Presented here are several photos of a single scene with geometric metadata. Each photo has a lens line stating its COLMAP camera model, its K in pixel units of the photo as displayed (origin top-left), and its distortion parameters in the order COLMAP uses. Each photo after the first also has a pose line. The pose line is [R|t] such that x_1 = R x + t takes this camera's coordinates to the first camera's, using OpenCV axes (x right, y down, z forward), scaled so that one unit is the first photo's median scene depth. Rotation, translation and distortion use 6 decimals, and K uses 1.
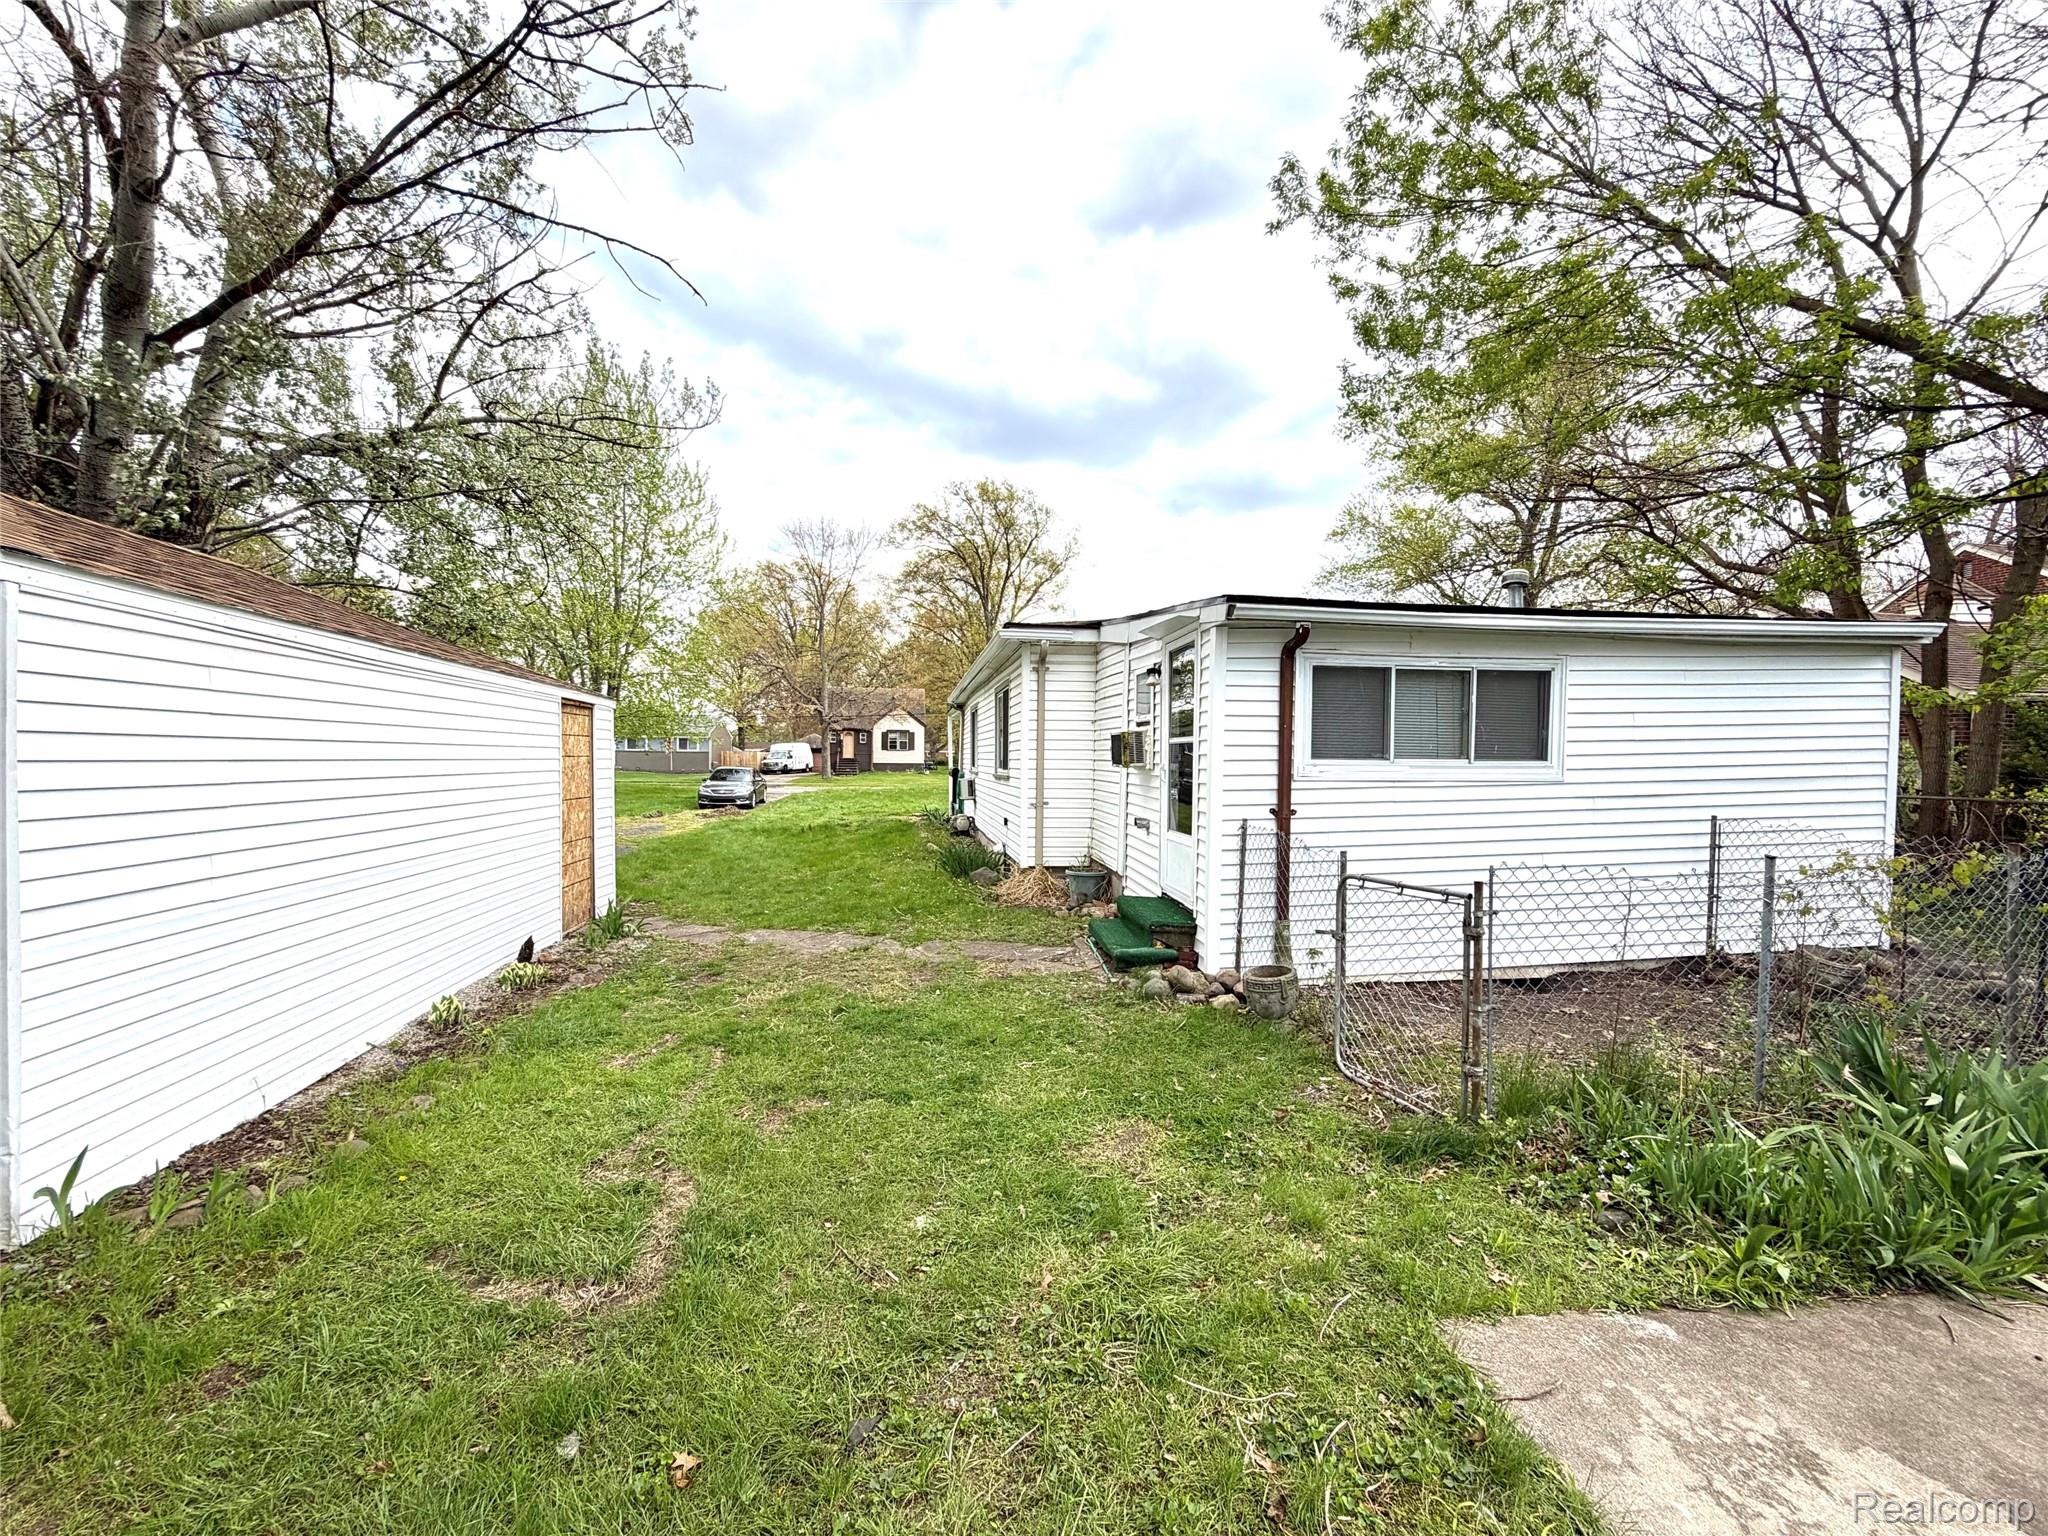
lens RADIAL K [[821.6, 0, 1017.6], [0, 821.6, 759.0], [0, 0, 1]] dist [0.001549, 0.000122]
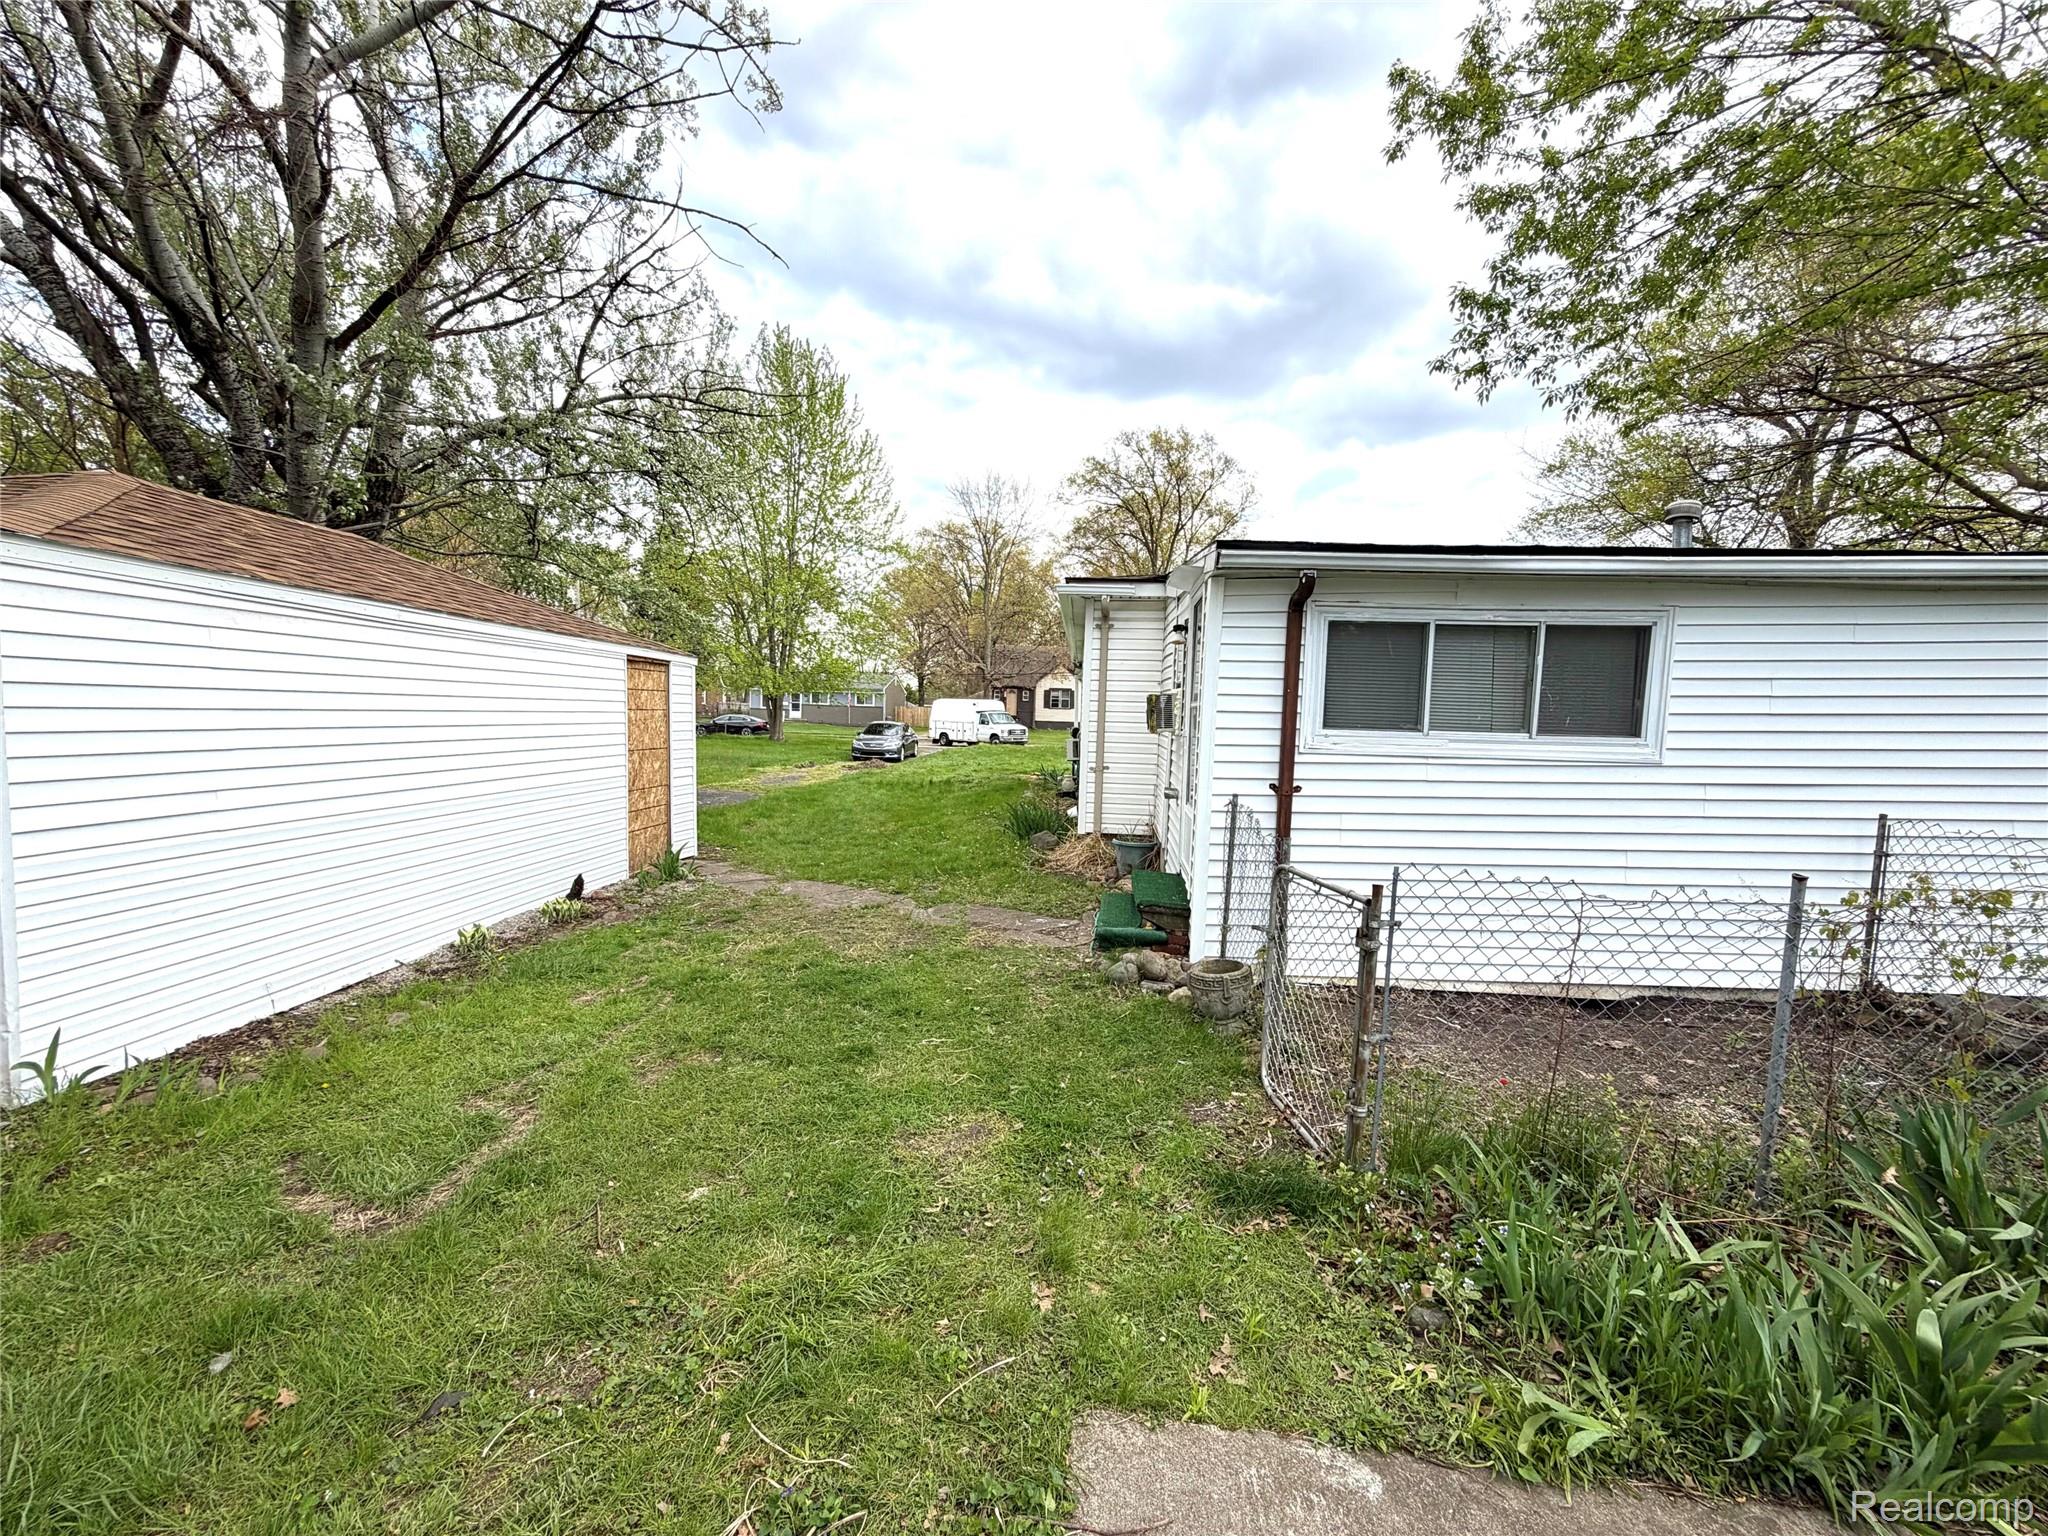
lens RADIAL K [[821.6, 0, 1012.7], [0, 821.6, 757.9], [0, 0, 1]] dist [0.001549, 0.000122]
pose [[0.975551, 0.030697, -0.217619, 0.184539], [-0.019967, 0.998482, 0.051338, -0.006013], [0.218864, -0.045737, 0.974683, 0.061529]]
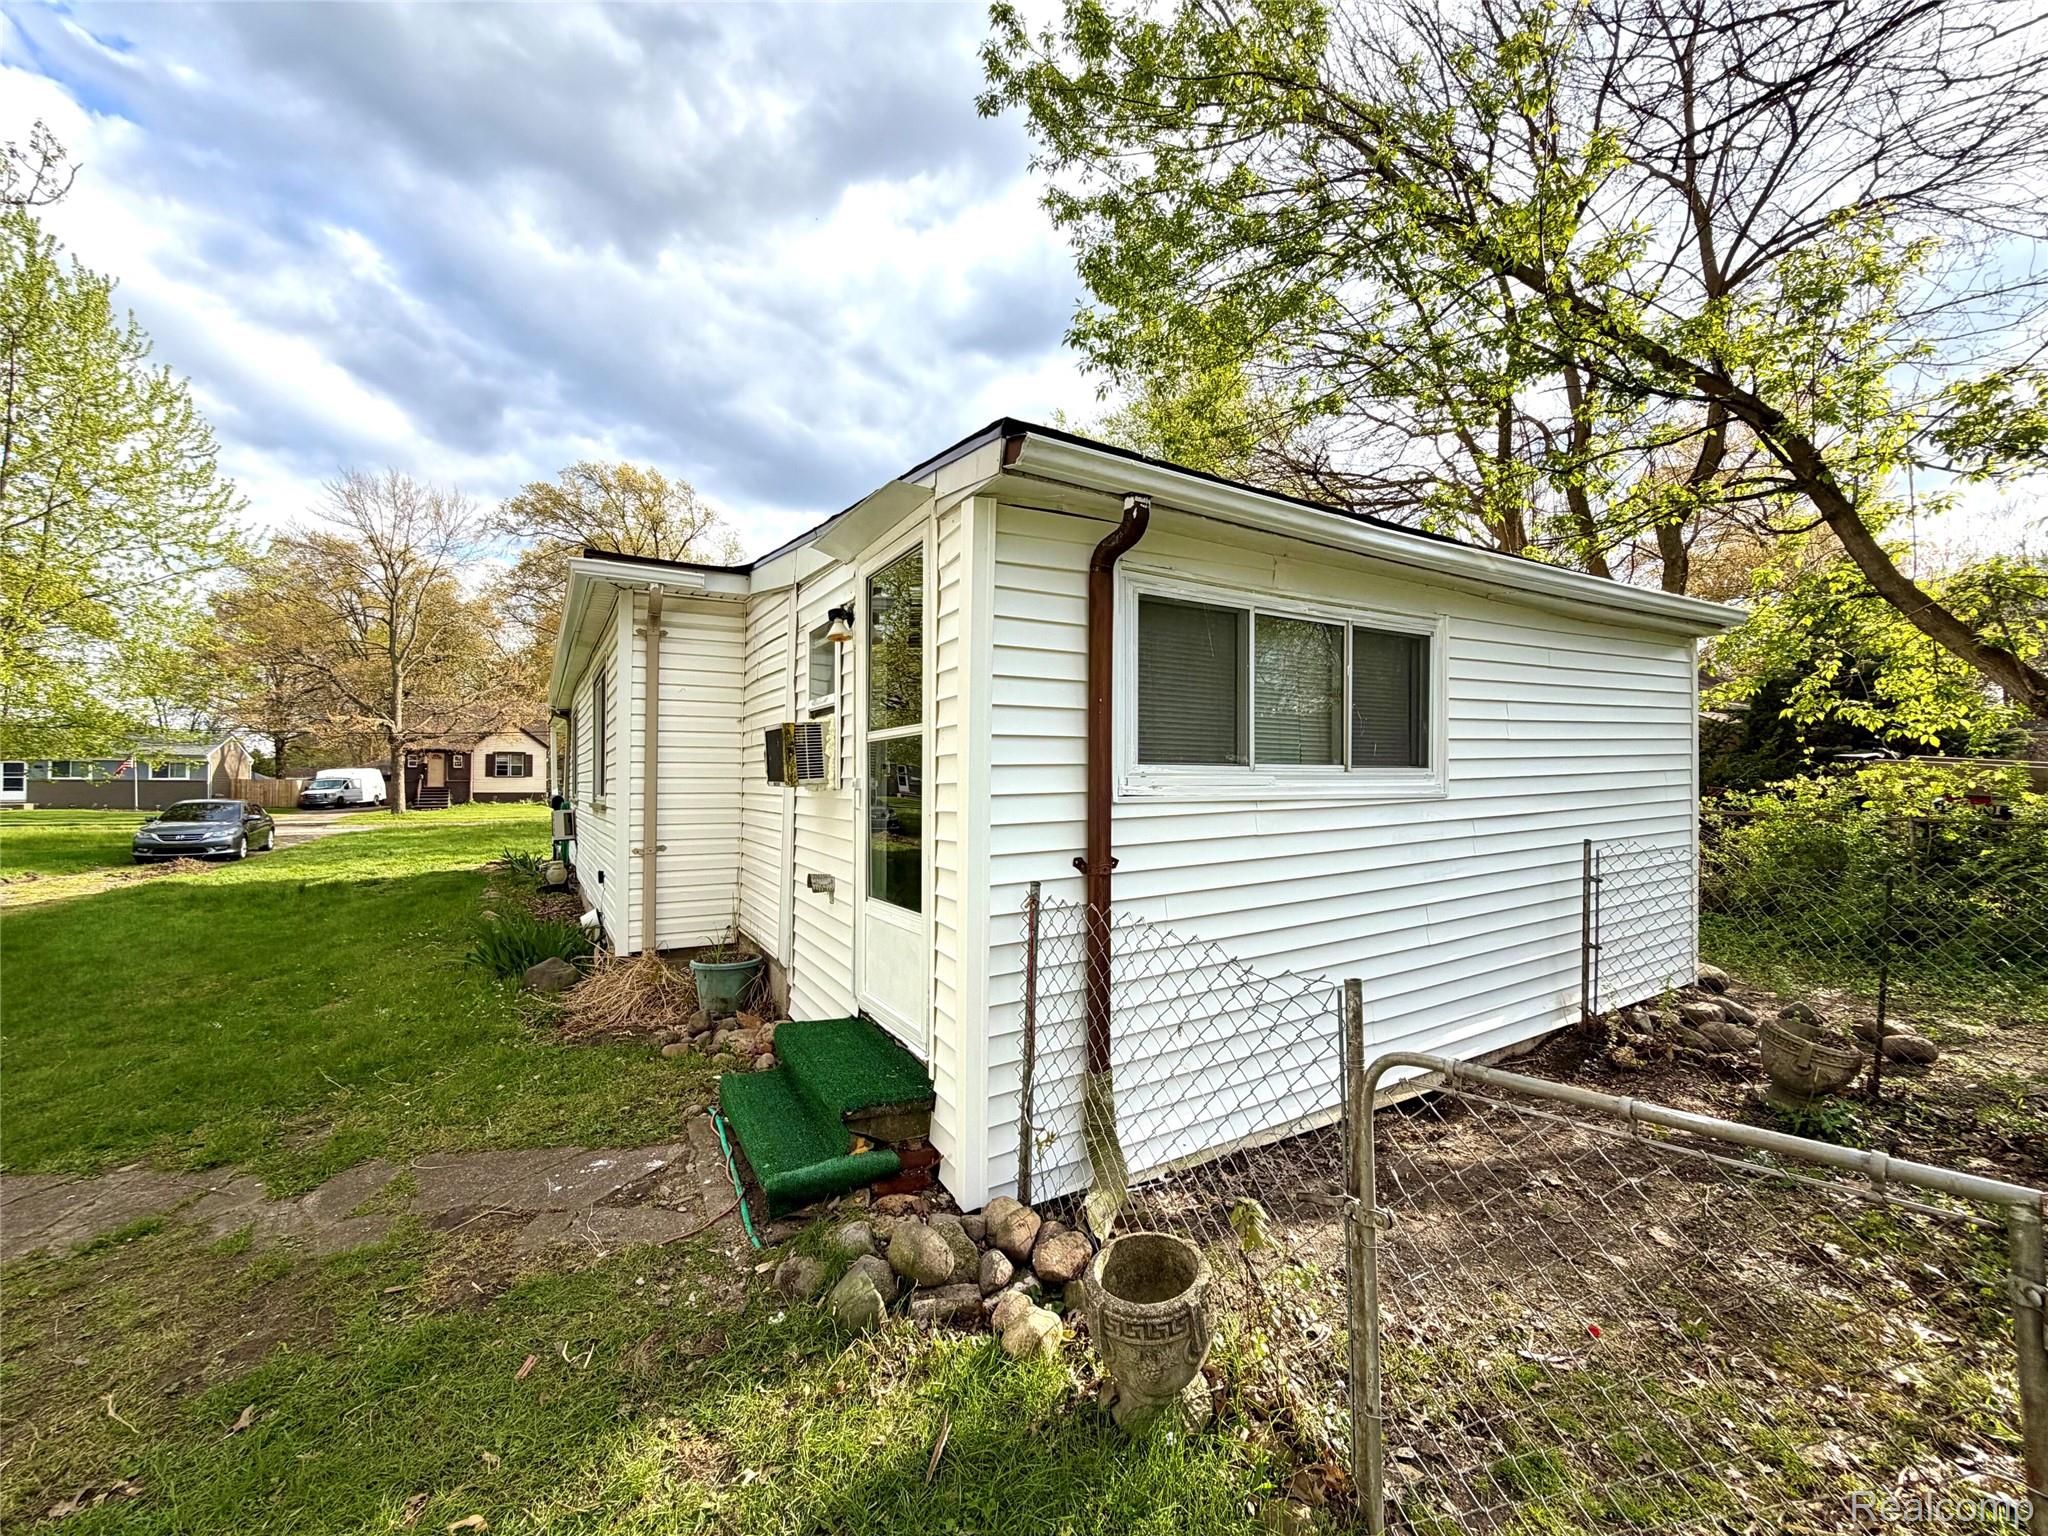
lens RADIAL K [[821.6, 0, 1026.3], [0, 821.6, 767.3], [0, 0, 1]] dist [0.001549, 0.000122]
pose [[0.919224, -0.001883, 0.393731, 0.059488], [0.010184, 0.999768, -0.018996, 0.009619], [-0.393604, 0.021471, 0.919029, 0.428288]]
